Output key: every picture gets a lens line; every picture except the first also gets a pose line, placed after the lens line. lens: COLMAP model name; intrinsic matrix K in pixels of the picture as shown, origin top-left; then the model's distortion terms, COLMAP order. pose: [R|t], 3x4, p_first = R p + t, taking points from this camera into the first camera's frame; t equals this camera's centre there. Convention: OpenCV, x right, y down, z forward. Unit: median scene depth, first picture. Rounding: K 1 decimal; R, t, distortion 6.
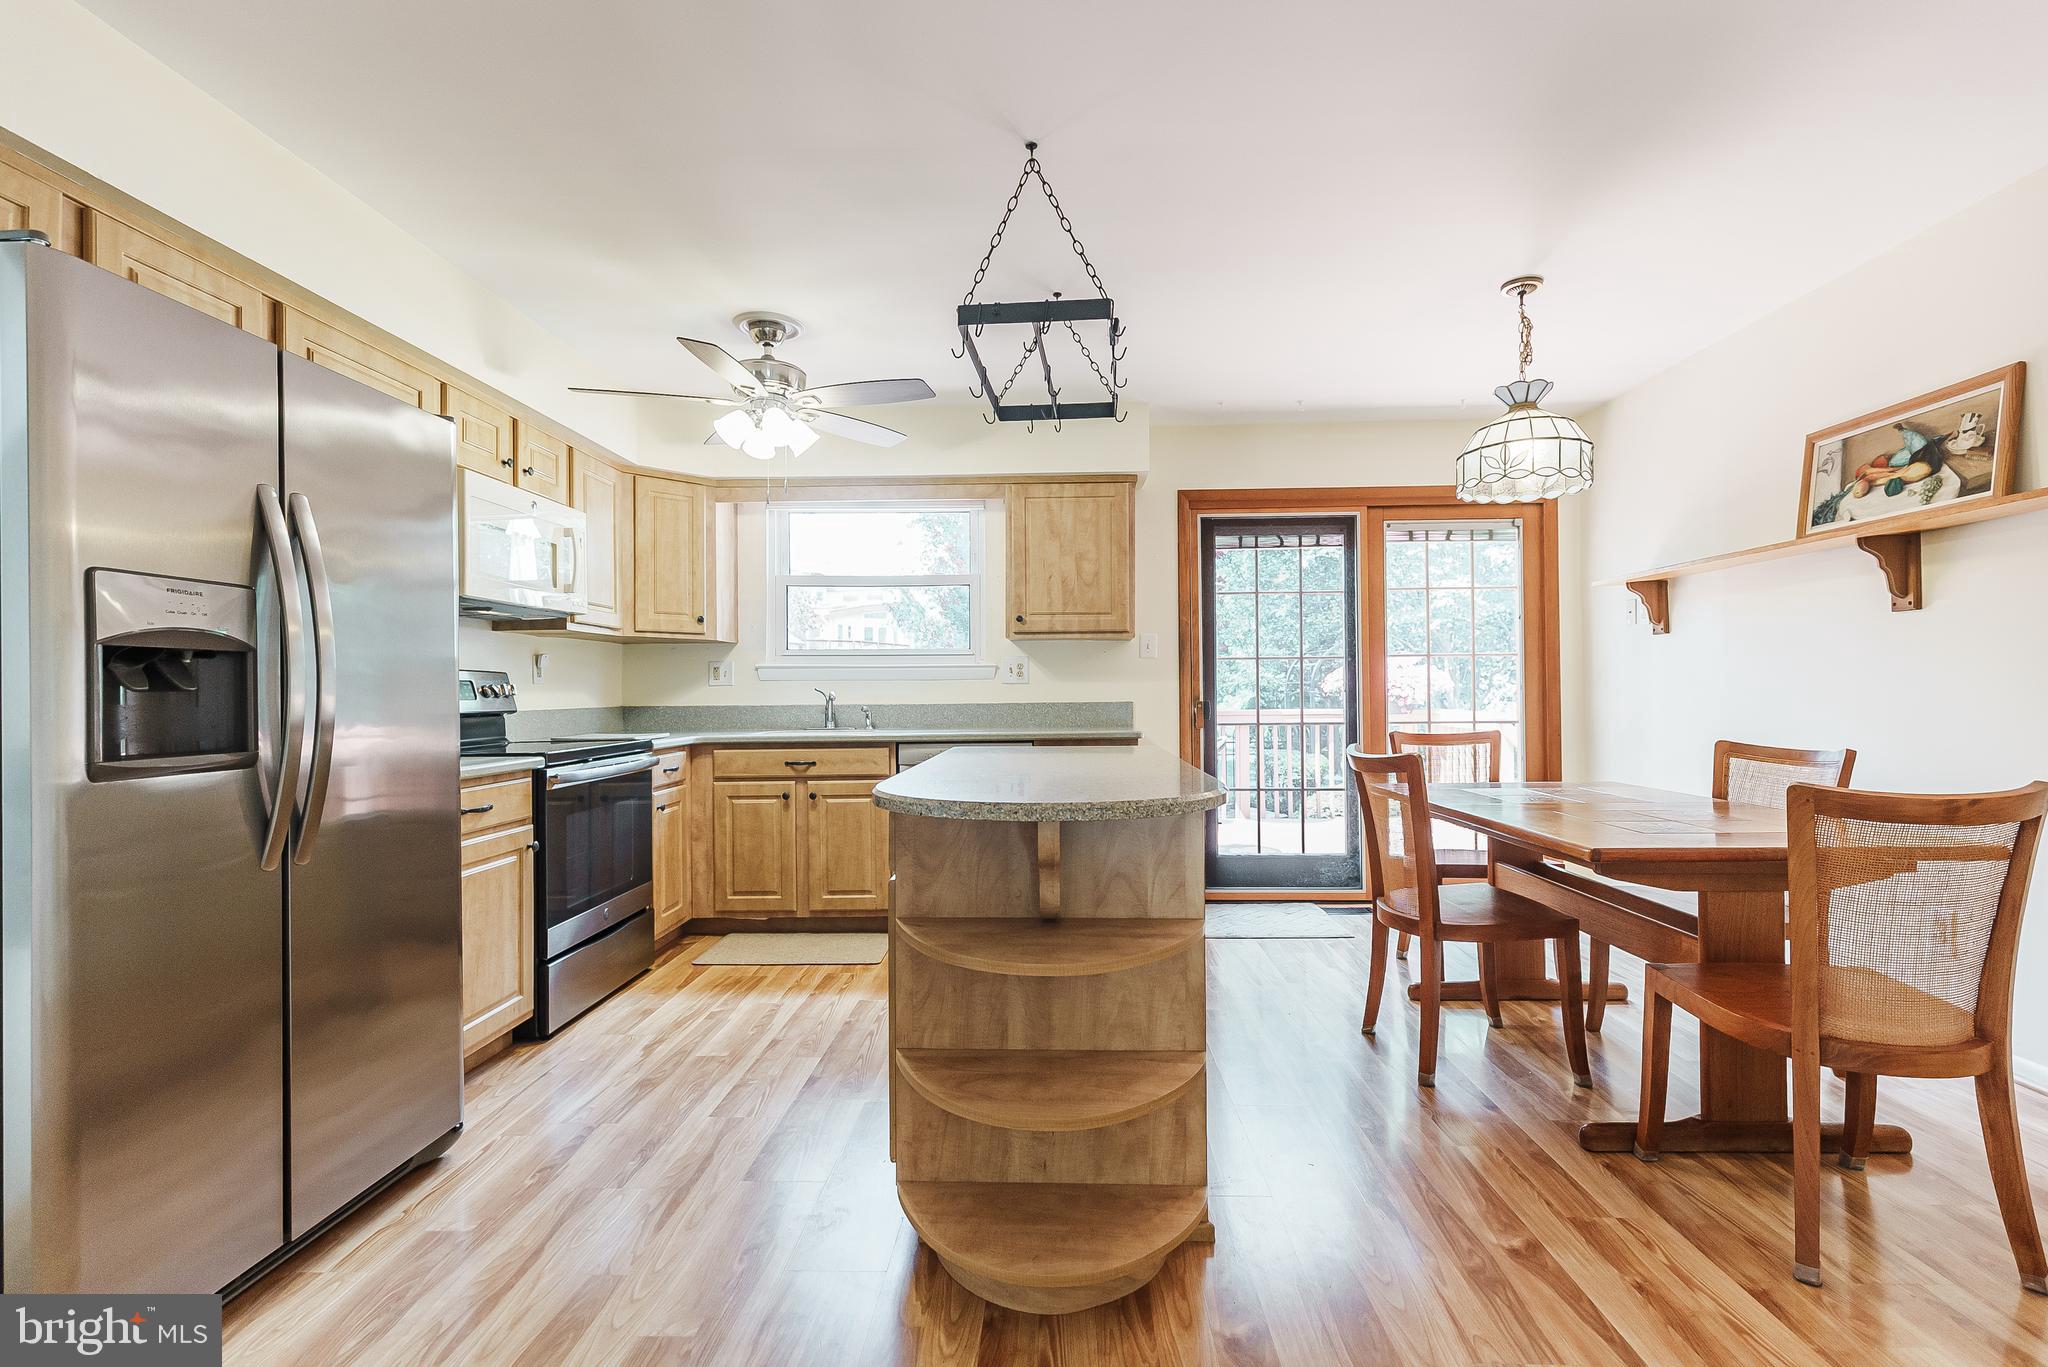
lens RADIAL K [[918.7, 0, 1032.5], [0, 918.7, 685.2], [0, 0, 1]] dist [0.007461, -0.002632]
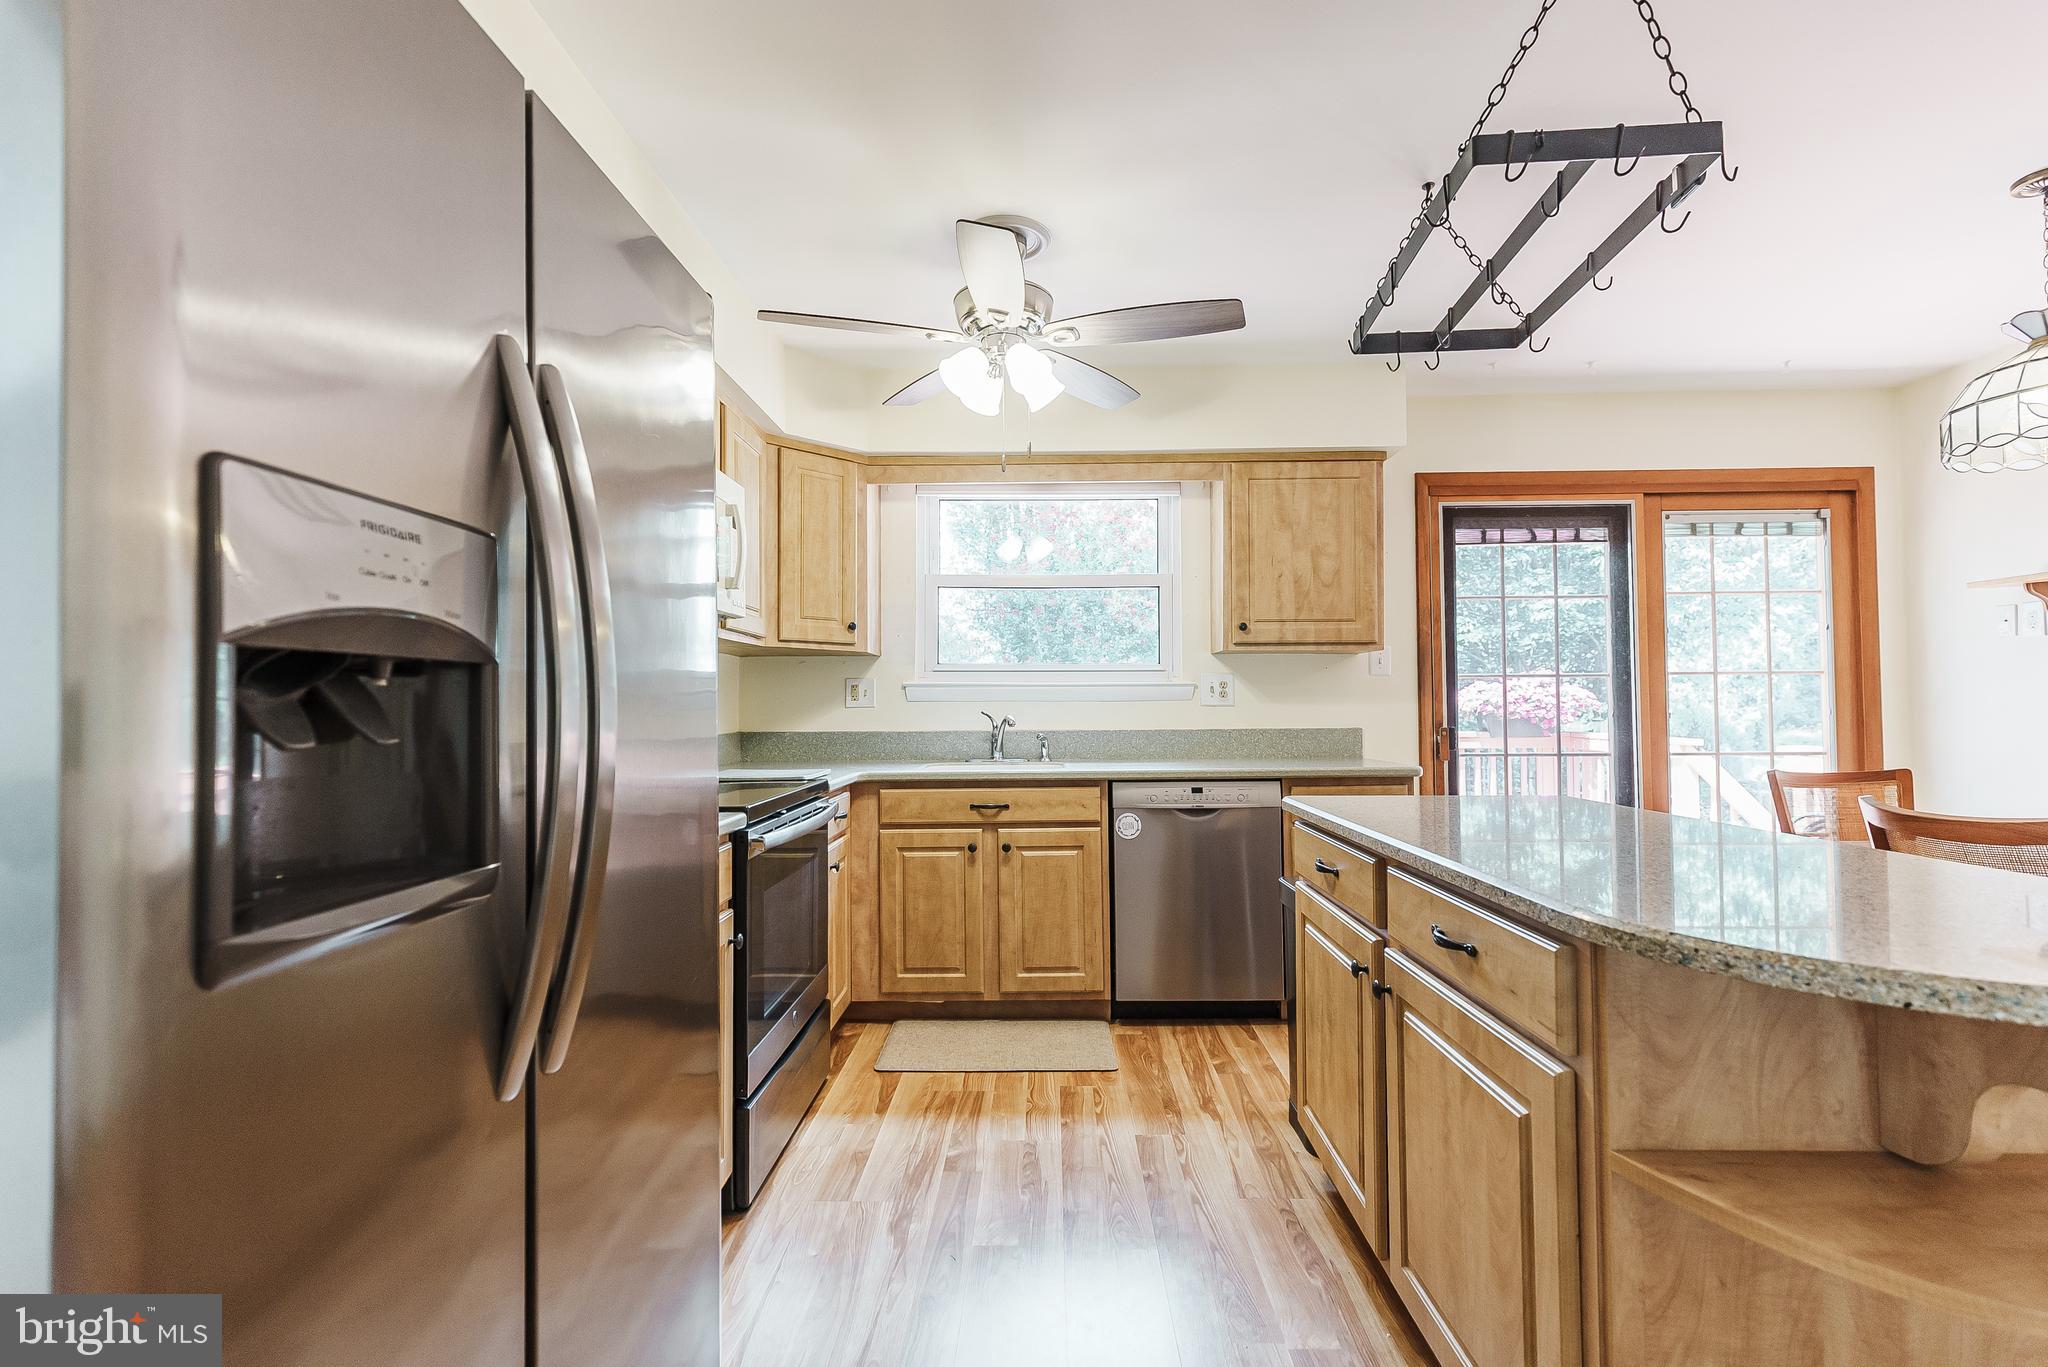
lens RADIAL K [[918.7, 0, 1031.6], [0, 918.7, 685.6], [0, 0, 1]] dist [0.007461, -0.002632]
pose [[0.999935, 0.002312, 0.011151, -0.225579], [-0.002126, 0.999859, -0.016648, -0.006603], [-0.011188, 0.016623, 0.999799, 0.201440]]
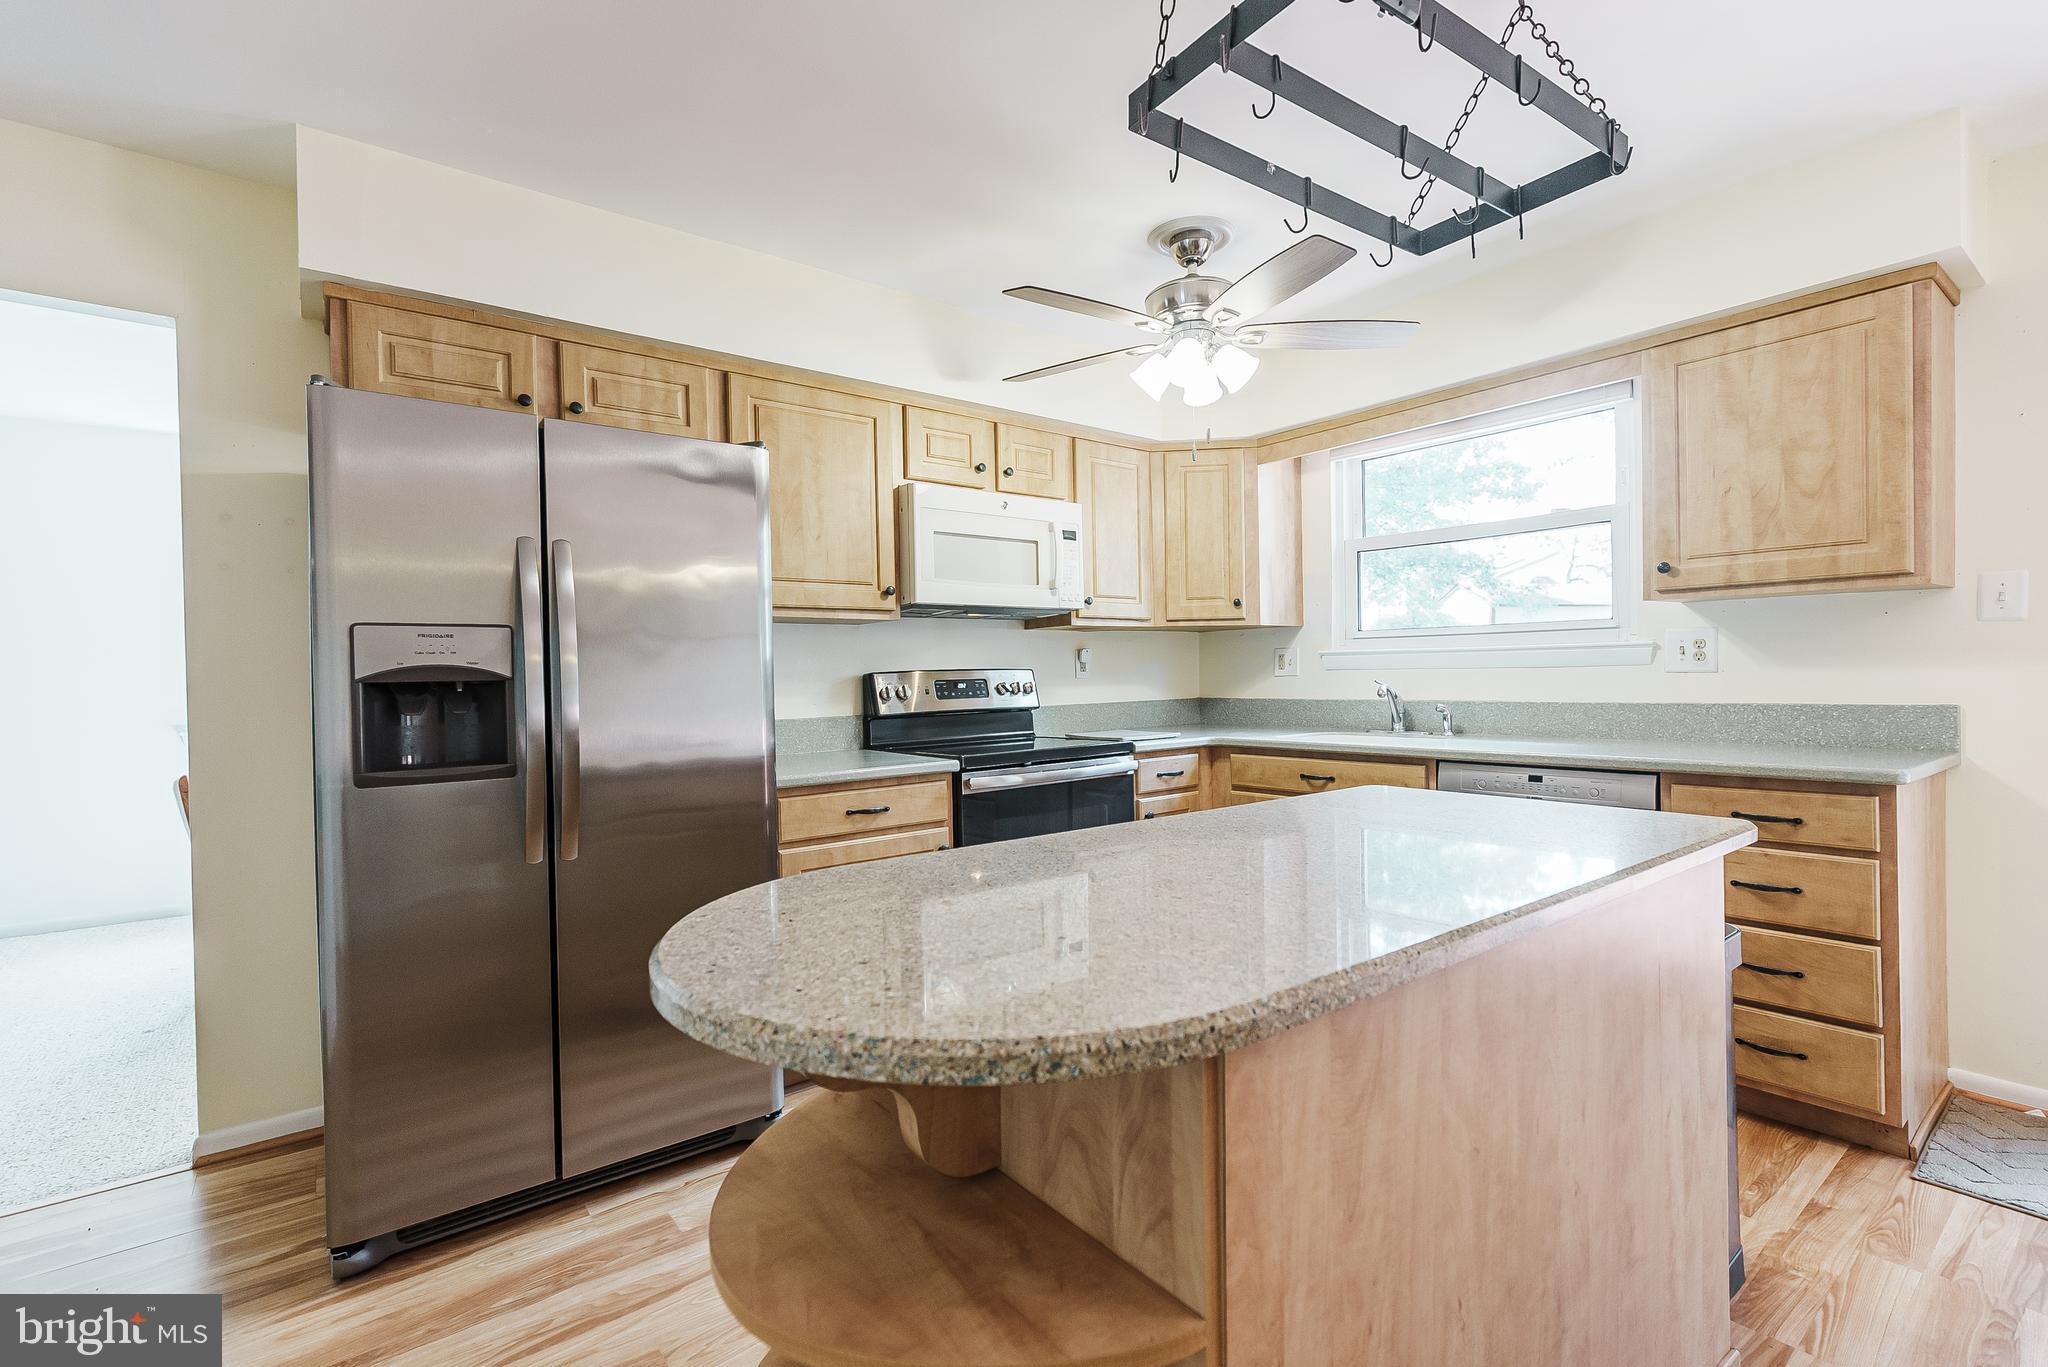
lens RADIAL K [[918.7, 0, 1031.6], [0, 918.7, 685.7], [0, 0, 1]] dist [0.007461, -0.002632]
pose [[0.639723, 0.005847, -0.768583, 0.200667], [0.019091, 0.999542, 0.023494, -0.017825], [0.768369, -0.029702, 0.639318, 0.304716]]
